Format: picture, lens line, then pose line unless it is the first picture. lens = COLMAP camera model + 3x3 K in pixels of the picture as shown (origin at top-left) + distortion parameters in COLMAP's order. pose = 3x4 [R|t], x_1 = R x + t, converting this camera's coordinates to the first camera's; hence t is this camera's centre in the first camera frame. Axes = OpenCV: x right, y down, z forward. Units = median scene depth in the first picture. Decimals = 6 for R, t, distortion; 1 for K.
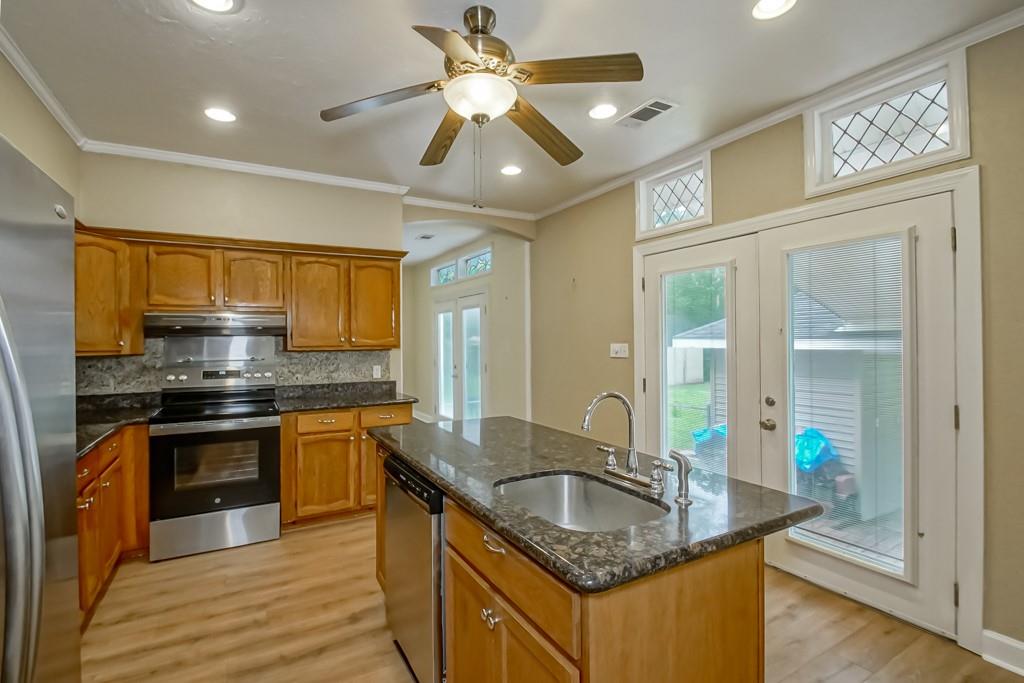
lens RADIAL K [[473.1, 0, 506.1], [0, 473.1, 335.0], [0, 0, 1]] dist [-0.008485, -0.001054]
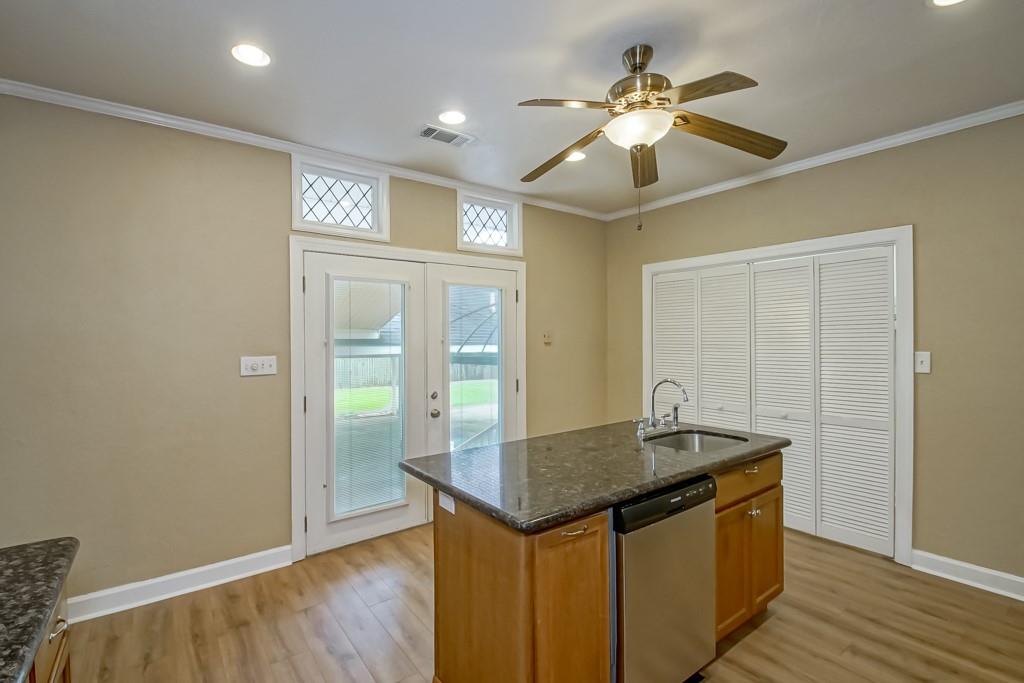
lens RADIAL K [[473.1, 0, 506.1], [0, 473.1, 335.0], [0, 0, 1]] dist [-0.008485, -0.001054]
pose [[-0.126986, 0.007468, 0.991876, -0.682076], [-0.007485, 0.999936, -0.008487, -0.015038], [-0.991876, -0.008502, -0.126922, 0.870310]]
